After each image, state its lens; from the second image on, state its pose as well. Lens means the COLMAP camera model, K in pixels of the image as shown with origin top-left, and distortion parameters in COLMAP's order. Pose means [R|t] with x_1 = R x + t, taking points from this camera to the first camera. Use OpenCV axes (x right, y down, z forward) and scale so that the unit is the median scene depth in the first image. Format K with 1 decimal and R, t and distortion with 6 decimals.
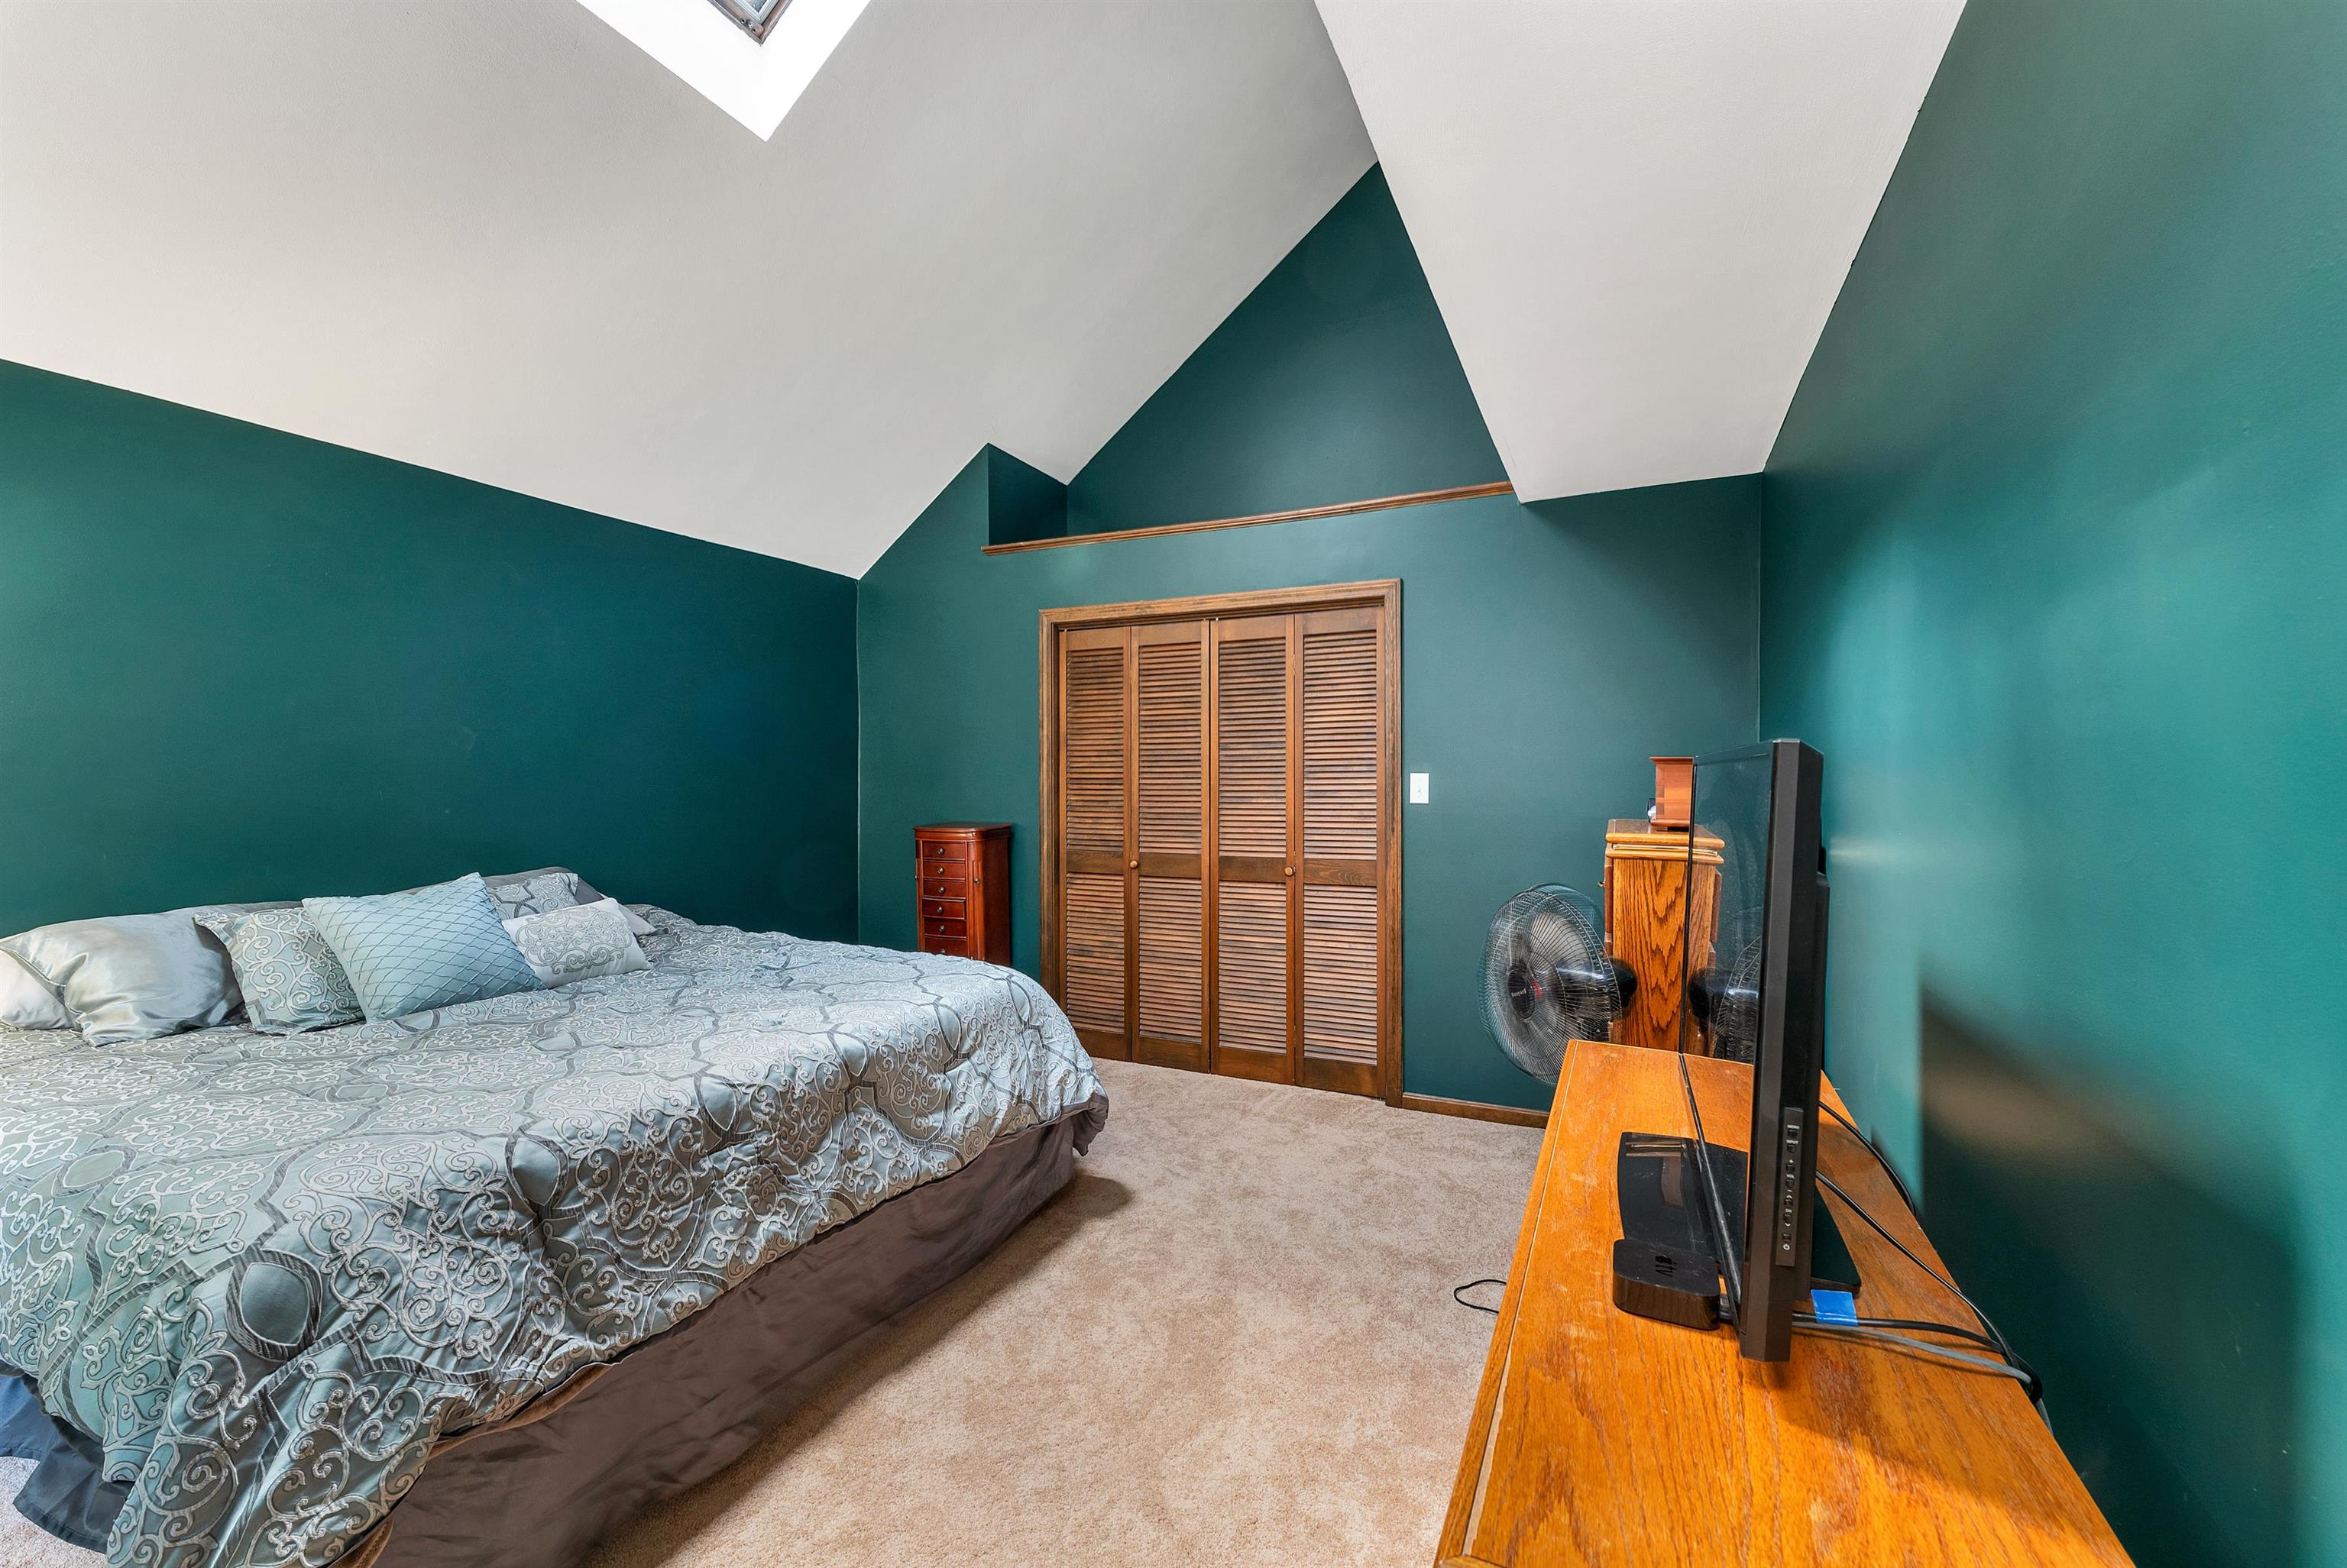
lens RADIAL K [[968.2, 0, 1167.7], [0, 968.2, 781.4], [0, 0, 1]] dist [0.002275, -0.000882]
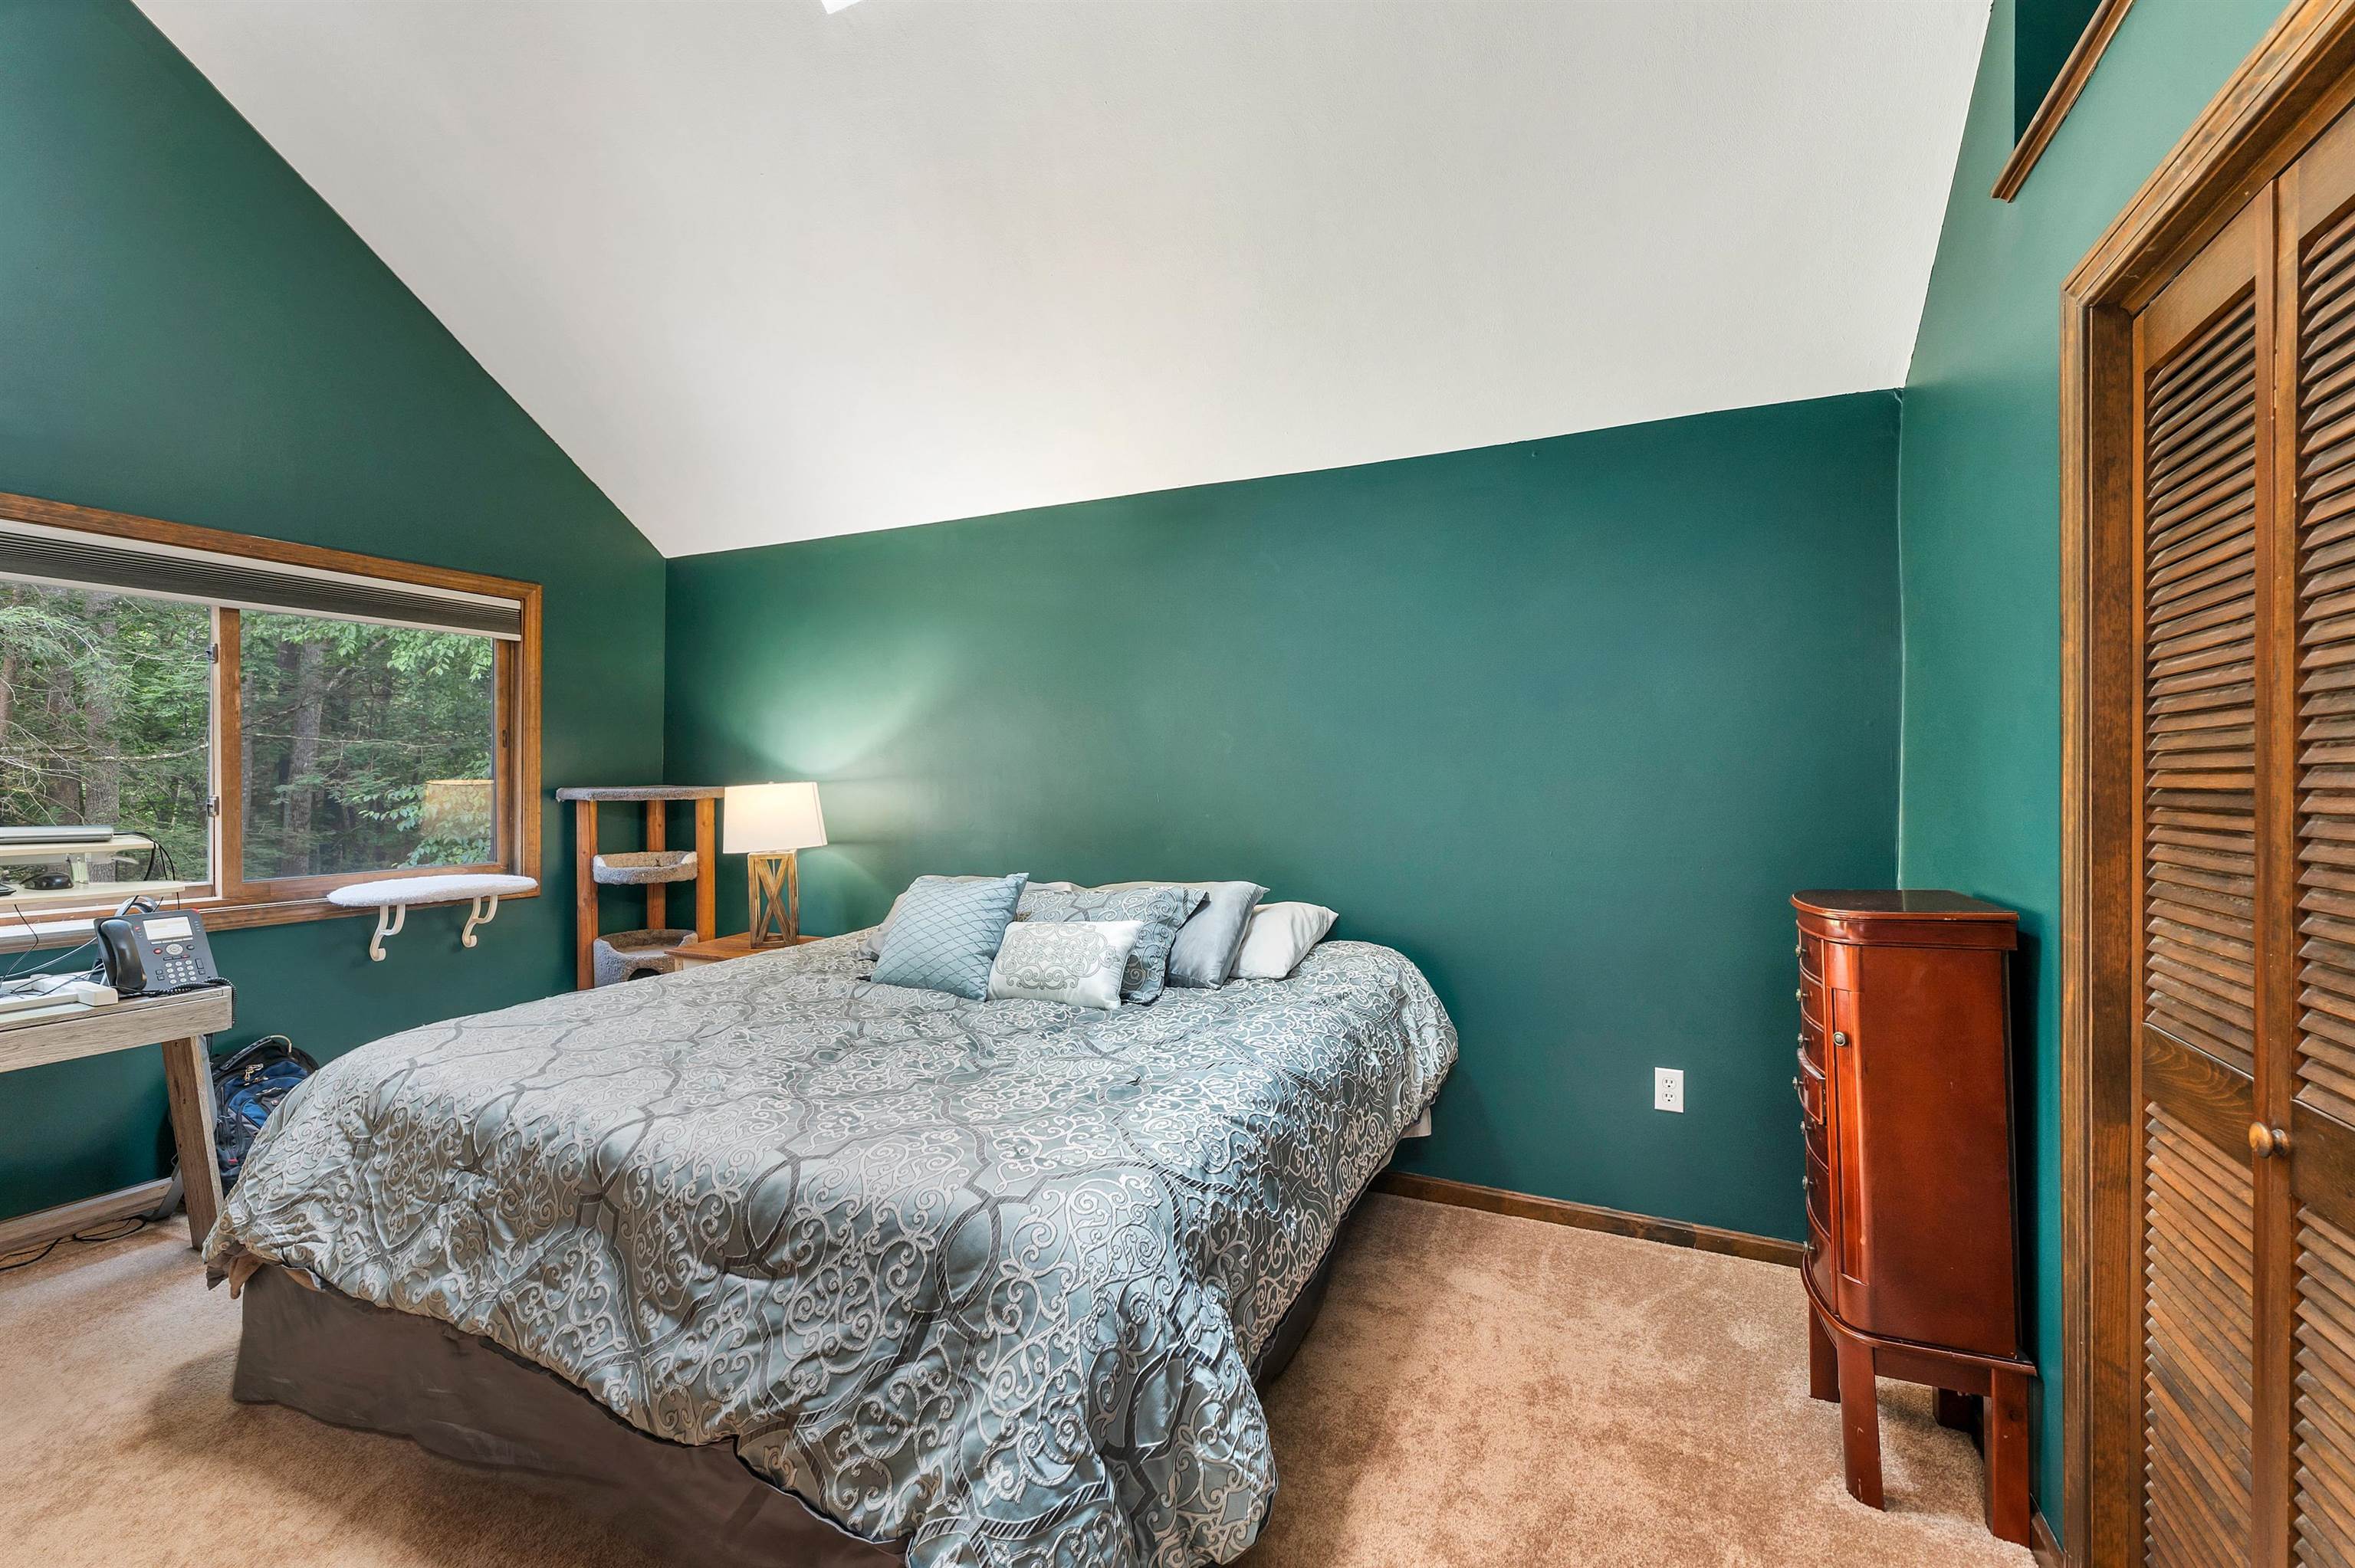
lens RADIAL K [[971.5, 0, 1178.0], [0, 971.5, 783.6], [0, 0, 1]] dist [0.002275, -0.000882]
pose [[0.000391, 0.003612, -0.999993, 0.461744], [-0.005167, 0.999980, 0.003610, -0.010322], [0.999987, 0.005165, 0.000410, 1.568426]]
